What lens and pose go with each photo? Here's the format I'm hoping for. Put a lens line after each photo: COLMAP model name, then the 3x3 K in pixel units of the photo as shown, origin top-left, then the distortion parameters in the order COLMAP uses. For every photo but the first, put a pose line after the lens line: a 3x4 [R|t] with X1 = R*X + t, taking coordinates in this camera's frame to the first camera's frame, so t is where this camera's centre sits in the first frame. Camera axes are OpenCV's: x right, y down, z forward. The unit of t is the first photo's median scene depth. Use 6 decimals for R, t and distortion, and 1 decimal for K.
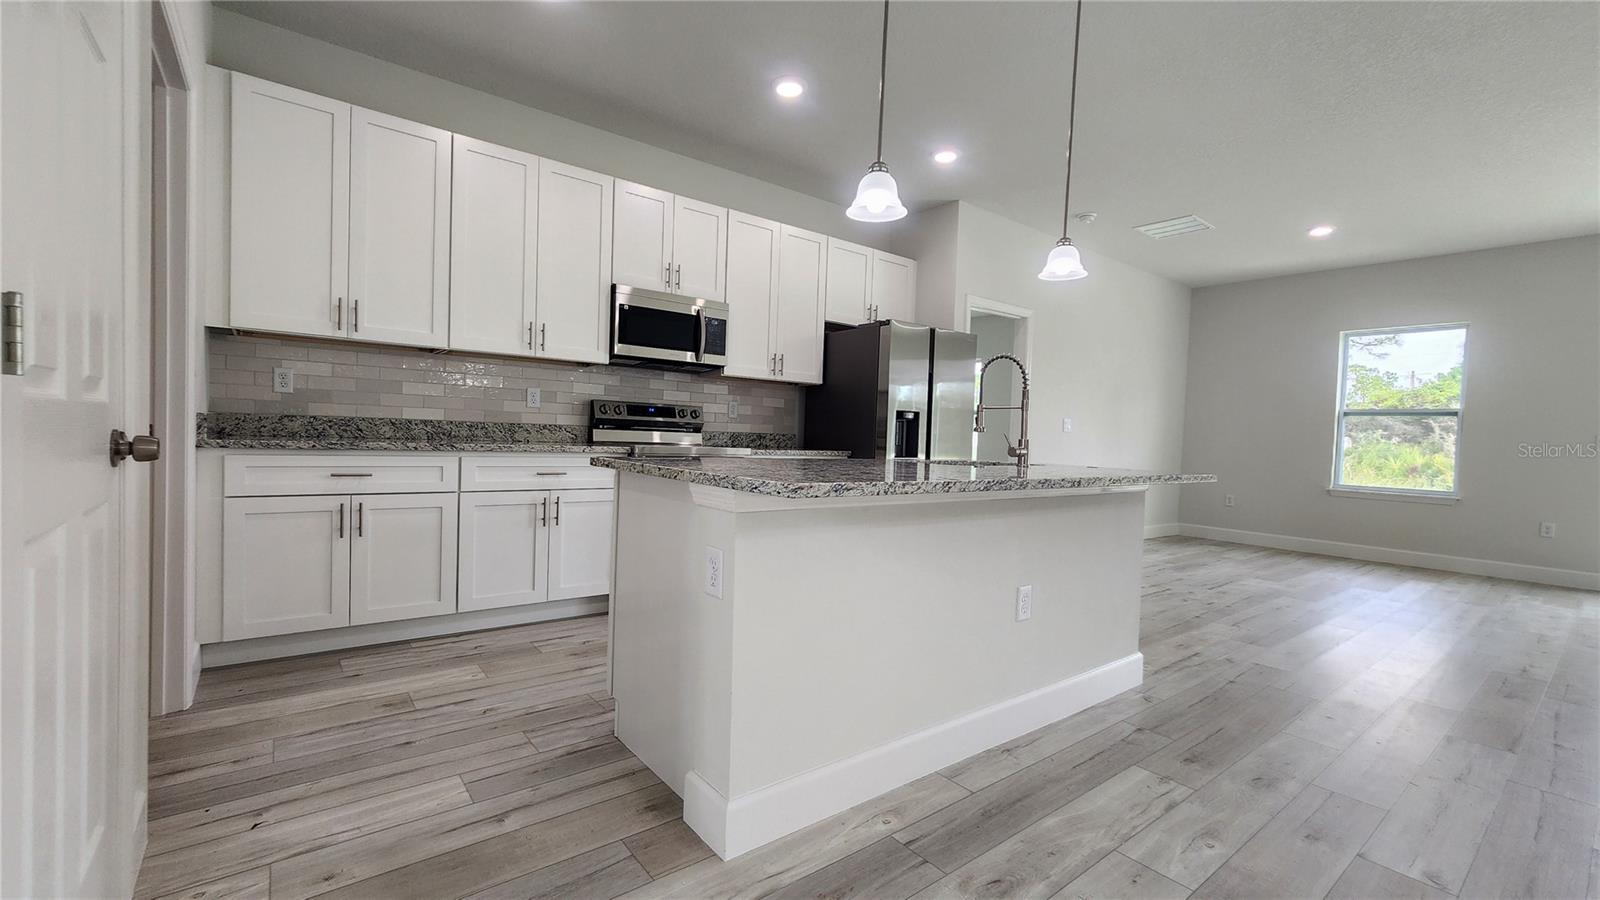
lens RADIAL K [[663.8, 0, 788.4], [0, 663.8, 450.8], [0, 0, 1]] dist [-0.002994, 0.001158]
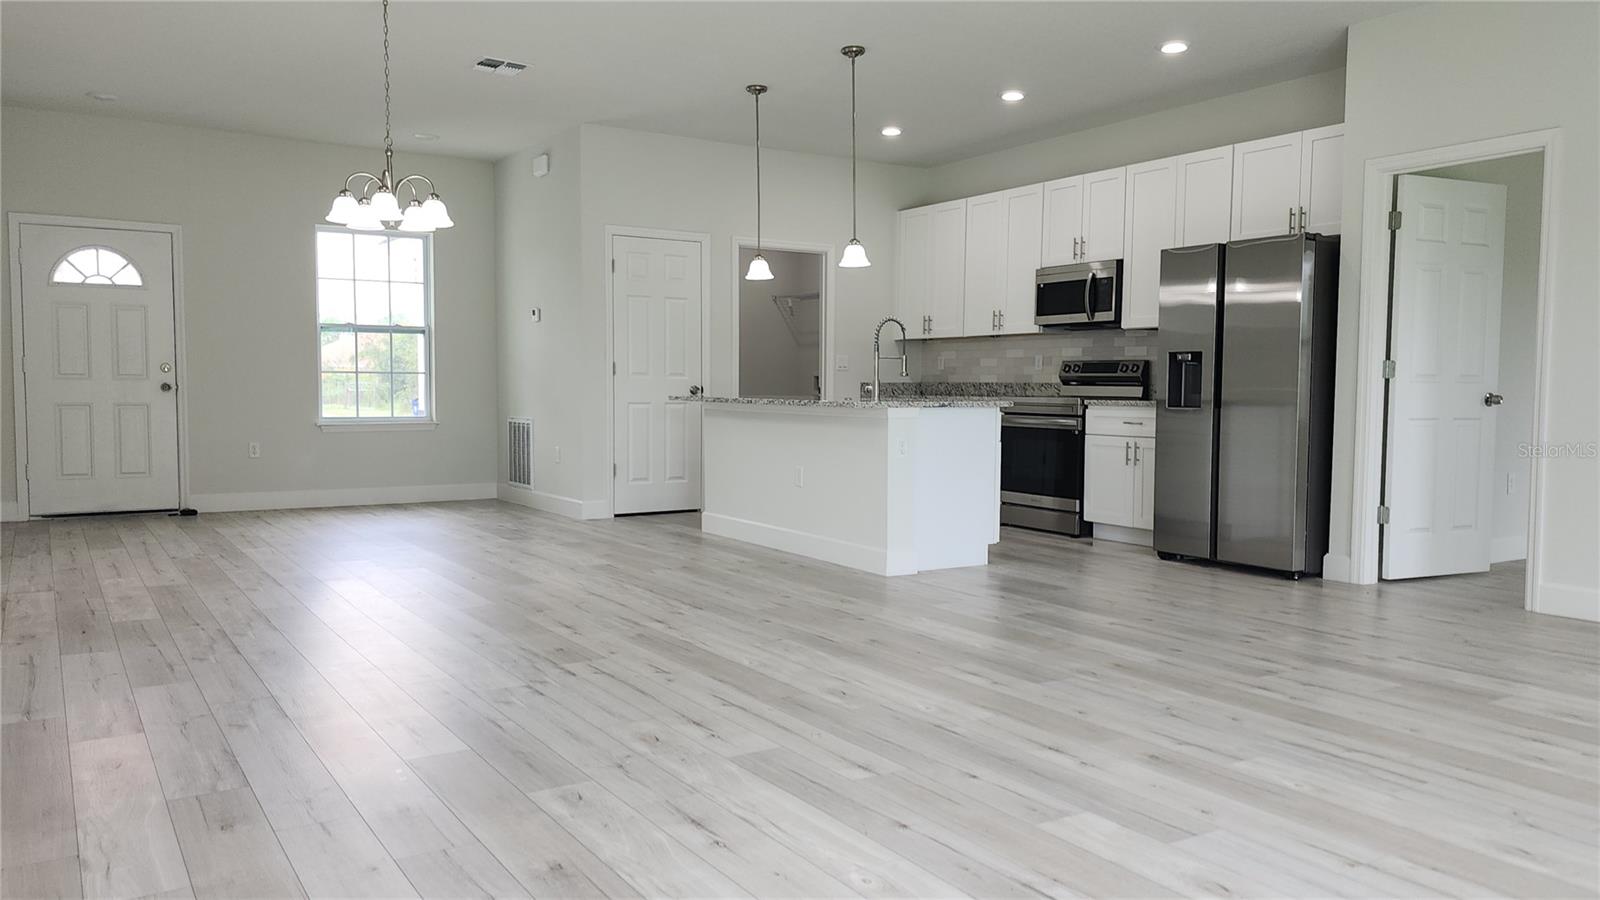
lens RADIAL K [[1205.5, 0, 784.3], [0, 1205.5, 456.2], [0, 0, 1]] dist [0.055158, -0.039374]
pose [[-0.109656, 0.024982, -0.993656, 2.386884], [-0.037967, 0.998849, 0.029303, 0.062017], [0.993244, 0.040939, -0.108582, 0.903380]]
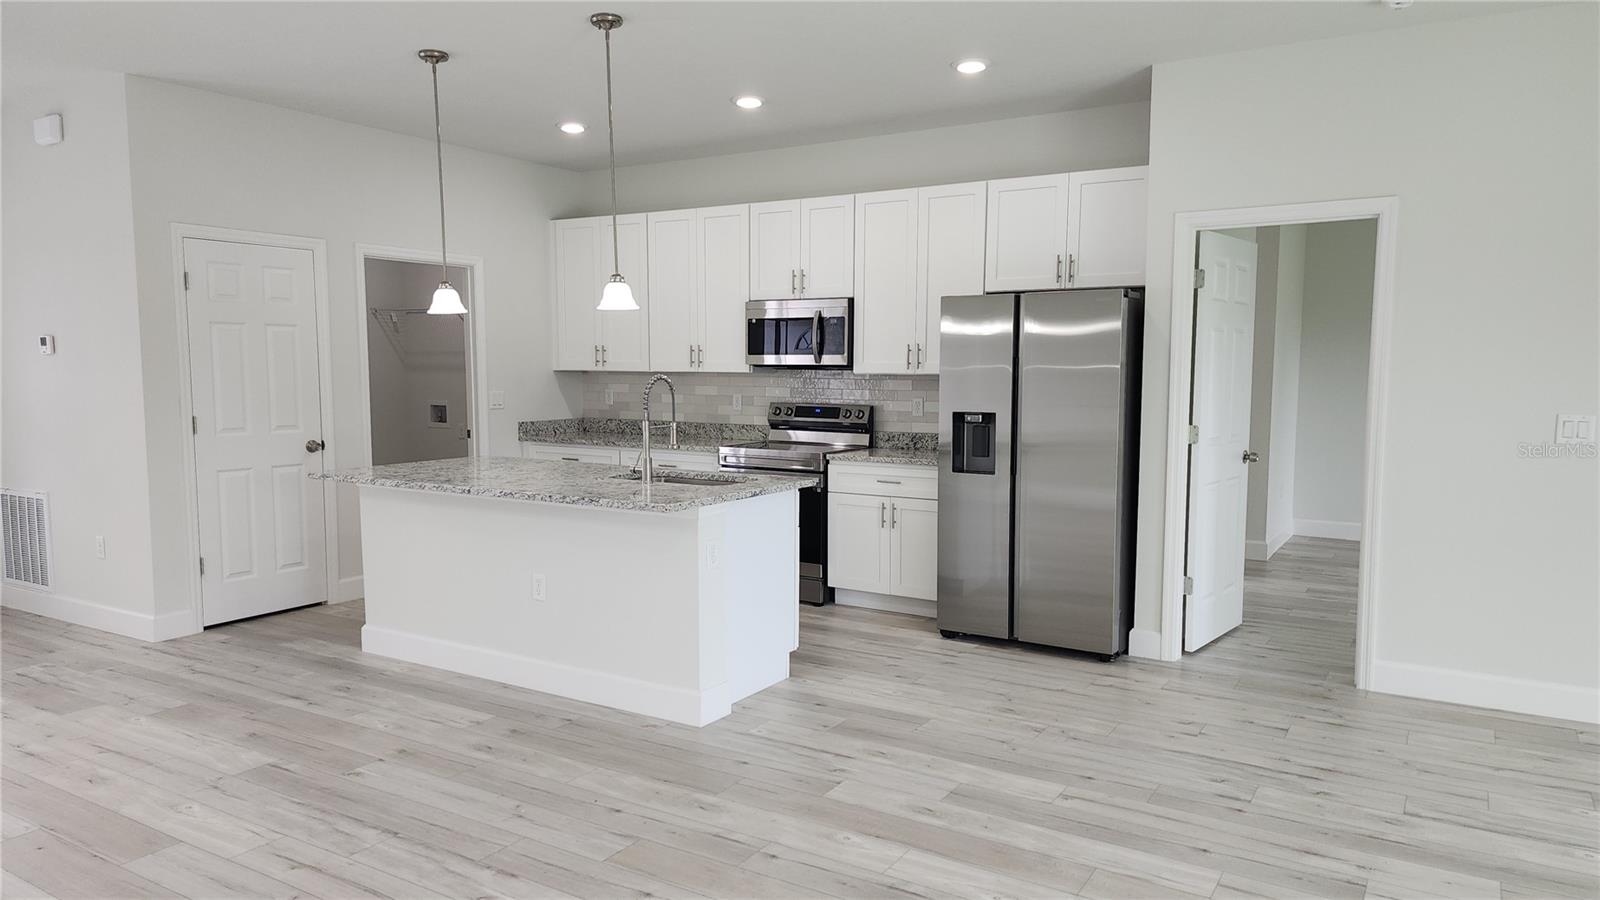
lens RADIAL K [[1081.8, 0, 808.3], [0, 1081.8, 452.3], [0, 0, 1]] dist [0.076749, -0.066344]
pose [[0.344838, 0.044336, -0.937614, 1.723967], [-0.015037, 0.999017, 0.041709, -0.085256], [0.938542, -0.000285, 0.345166, 0.534886]]
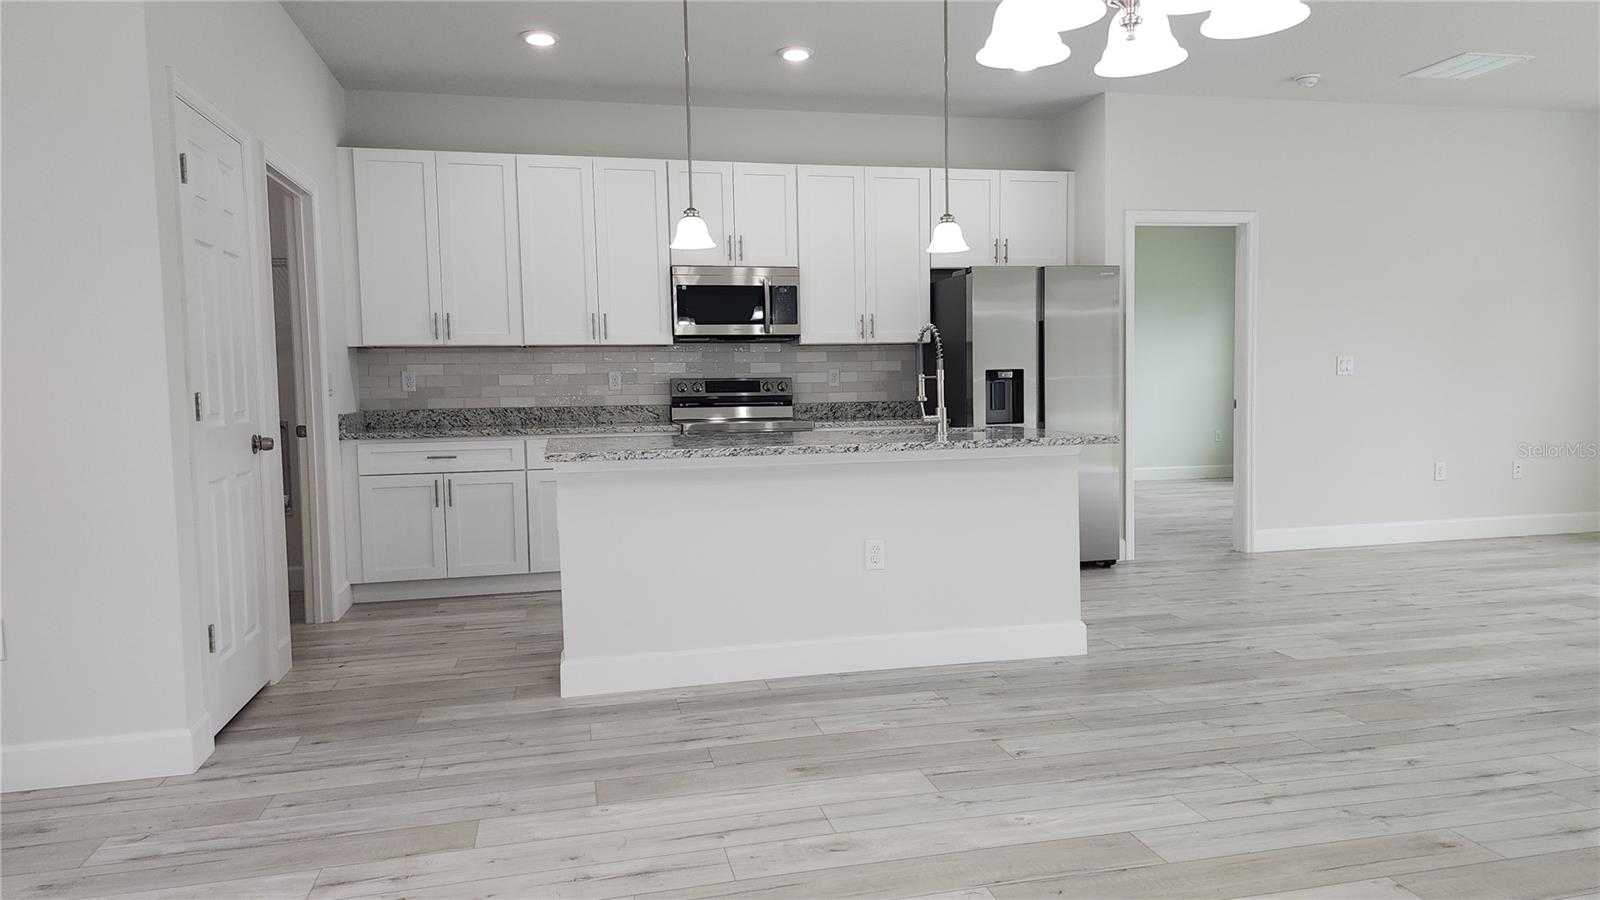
lens RADIAL K [[1081.8, 0, 836.6], [0, 1081.8, 439.2], [0, 0, 1]] dist [0.076749, -0.066344]
pose [[0.915177, -0.029261, -0.401989, 0.732730], [0.039059, 0.999106, 0.016197, -0.001830], [0.401155, -0.030525, 0.915501, -0.507881]]
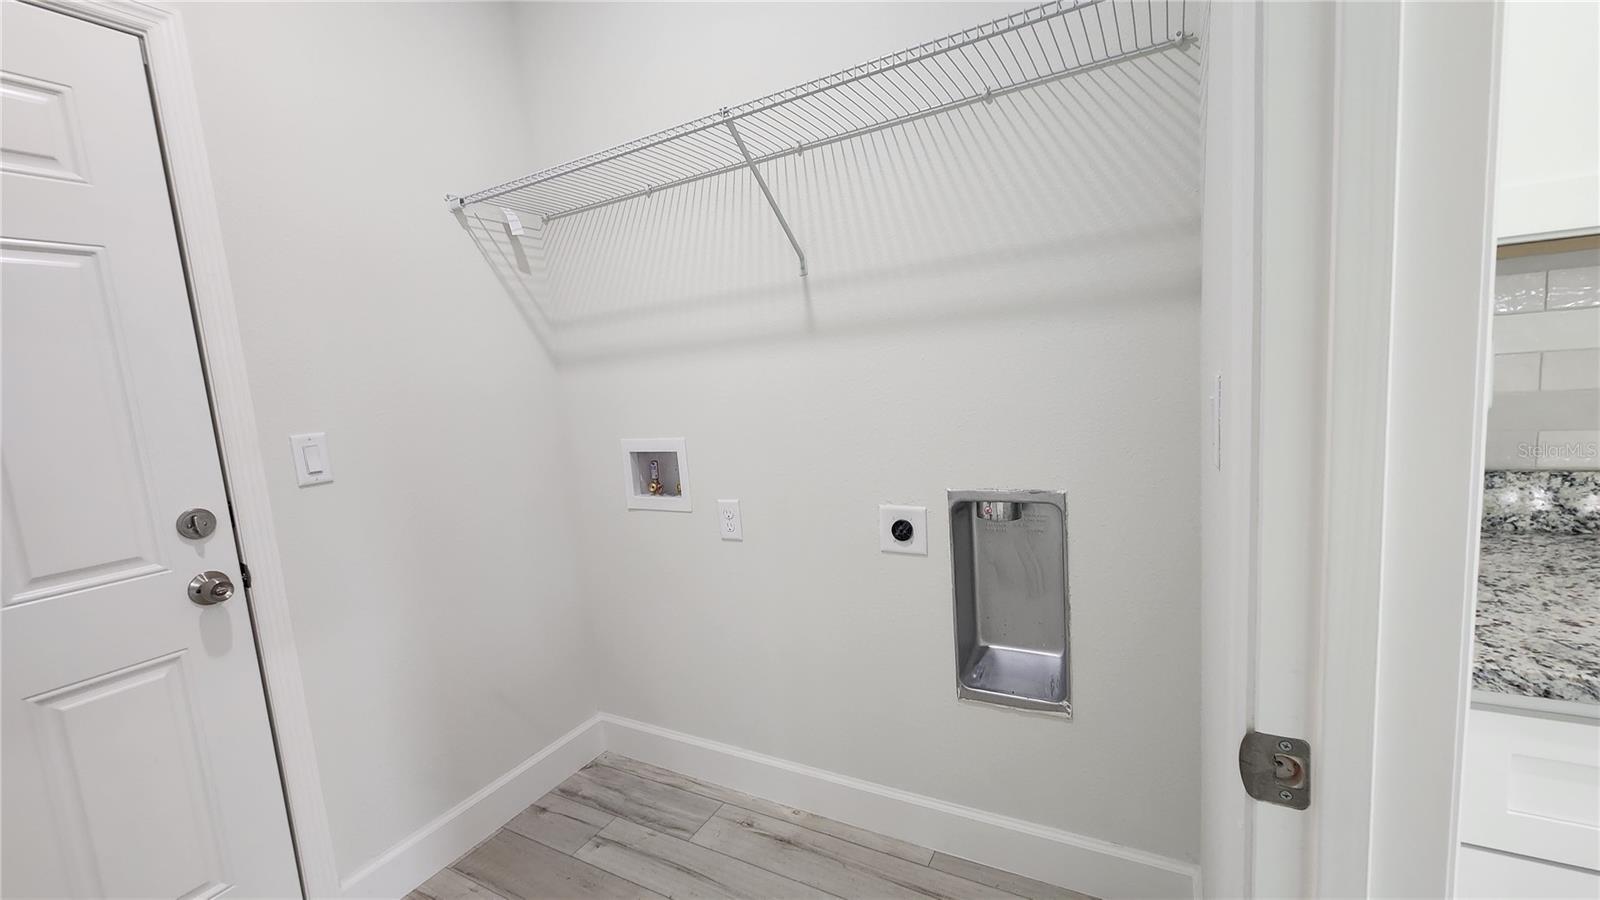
lens RADIAL K [[663.8, 0, 793.3], [0, 663.8, 460.7], [0, 0, 1]] dist [-0.002994, 0.001158]
pose [[0.373118, 0.054399, -0.926188, -0.536400], [0.068297, 0.993961, 0.085893, -0.111693], [0.925267, -0.095305, 0.367149, 0.497594]]
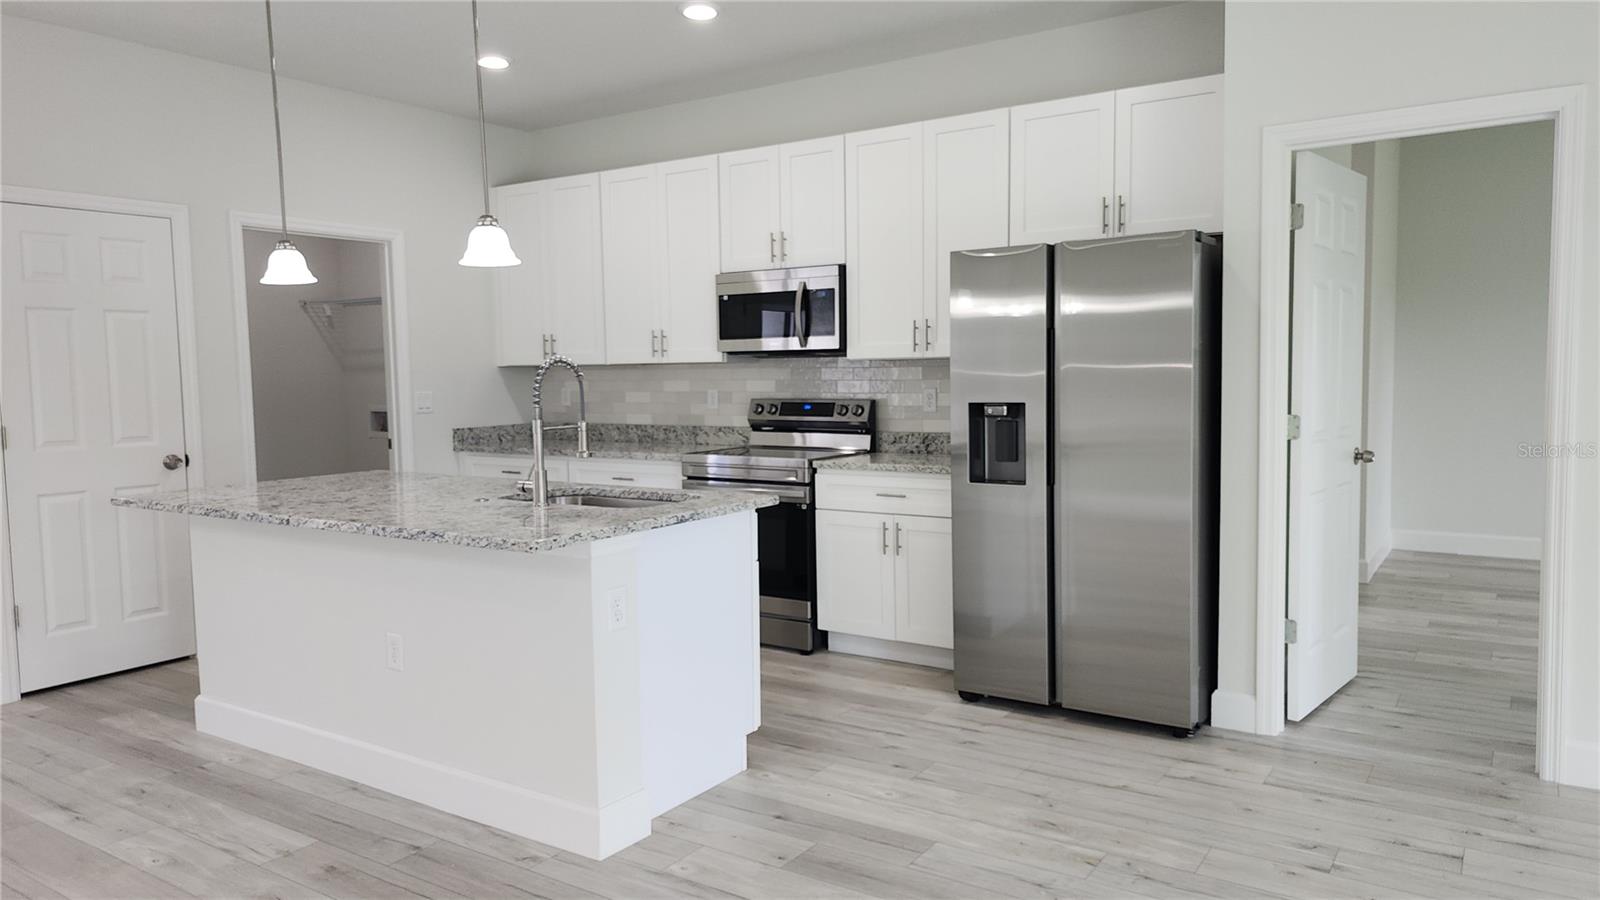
lens RADIAL K [[1081.8, 0, 814.1], [0, 1081.8, 442.9], [0, 0, 1]] dist [0.076749, -0.066344]
pose [[0.316192, 0.025240, -0.948359, 1.375255], [0.002356, 0.999622, 0.027389, -0.069530], [0.948692, -0.010894, 0.316013, 0.750200]]
